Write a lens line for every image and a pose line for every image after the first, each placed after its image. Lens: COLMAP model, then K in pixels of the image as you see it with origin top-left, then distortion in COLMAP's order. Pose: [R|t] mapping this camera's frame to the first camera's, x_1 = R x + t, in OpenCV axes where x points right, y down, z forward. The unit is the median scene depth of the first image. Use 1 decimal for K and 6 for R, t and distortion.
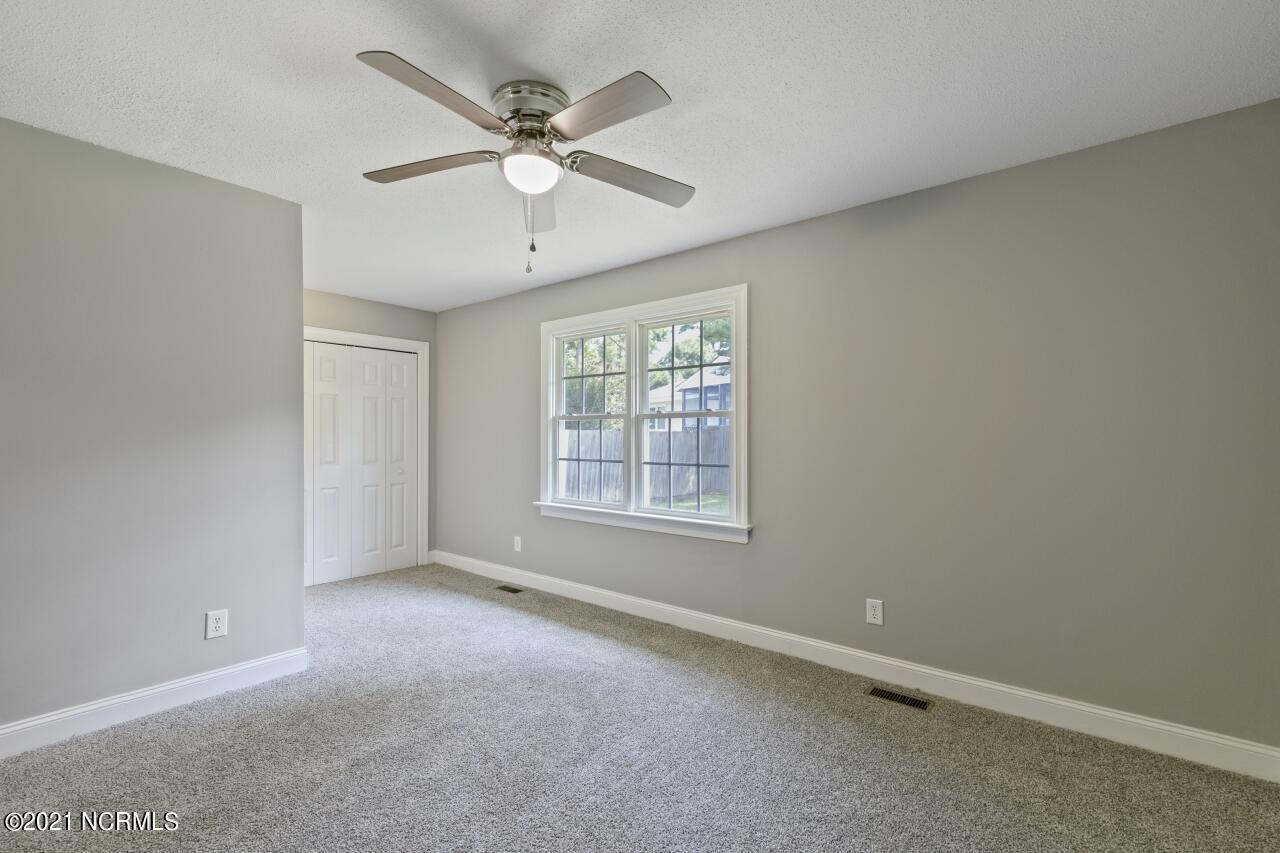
lens RADIAL K [[569.4, 0, 642.1], [0, 569.4, 441.9], [0, 0, 1]] dist [0.000653, -0.000040]
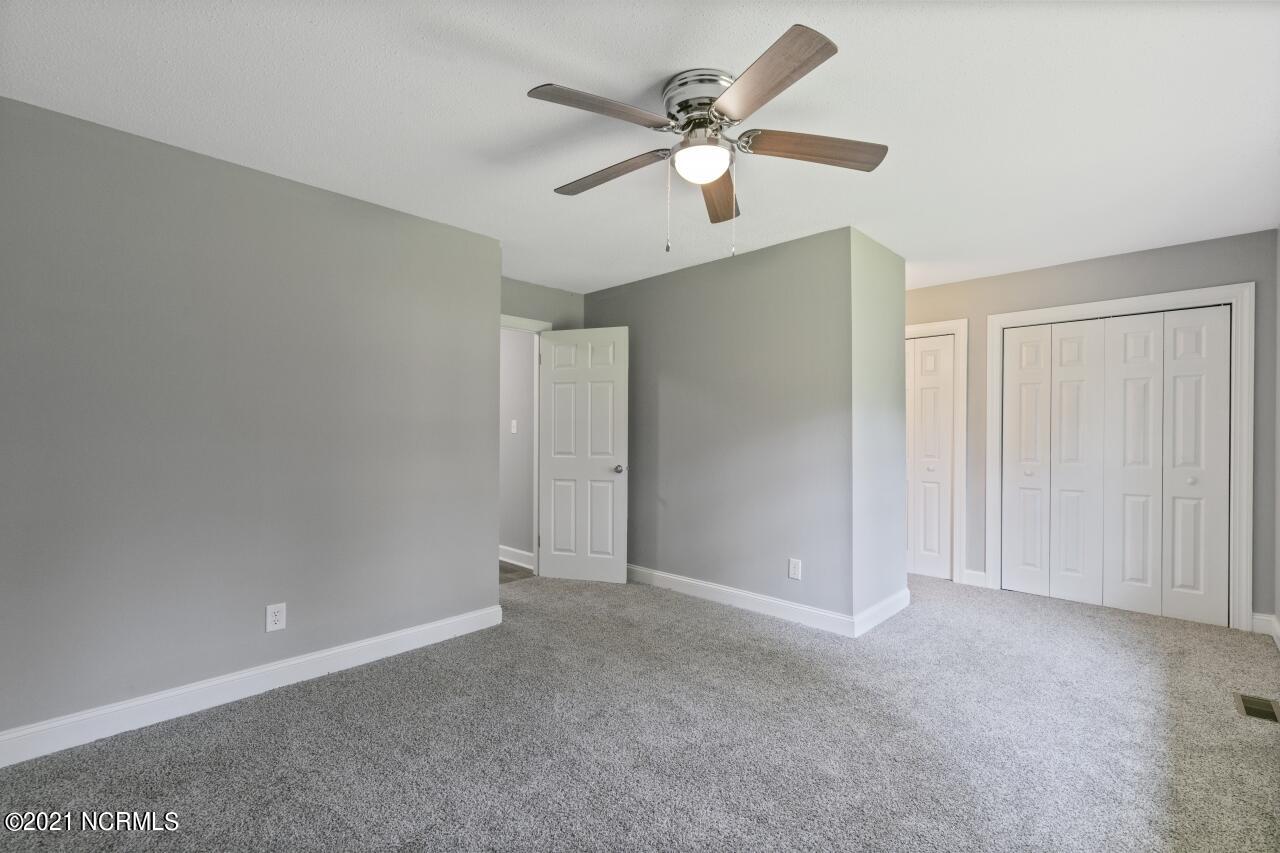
lens RADIAL K [[550.6, 0, 641.1], [0, 550.6, 430.3], [0, 0, 1]] dist [0.000080, -0.000010]
pose [[-0.084676, -0.000303, -0.996409, 0.465960], [-0.010919, 0.999940, 0.000624, -0.004302], [0.996349, 0.010932, -0.084674, 0.595896]]
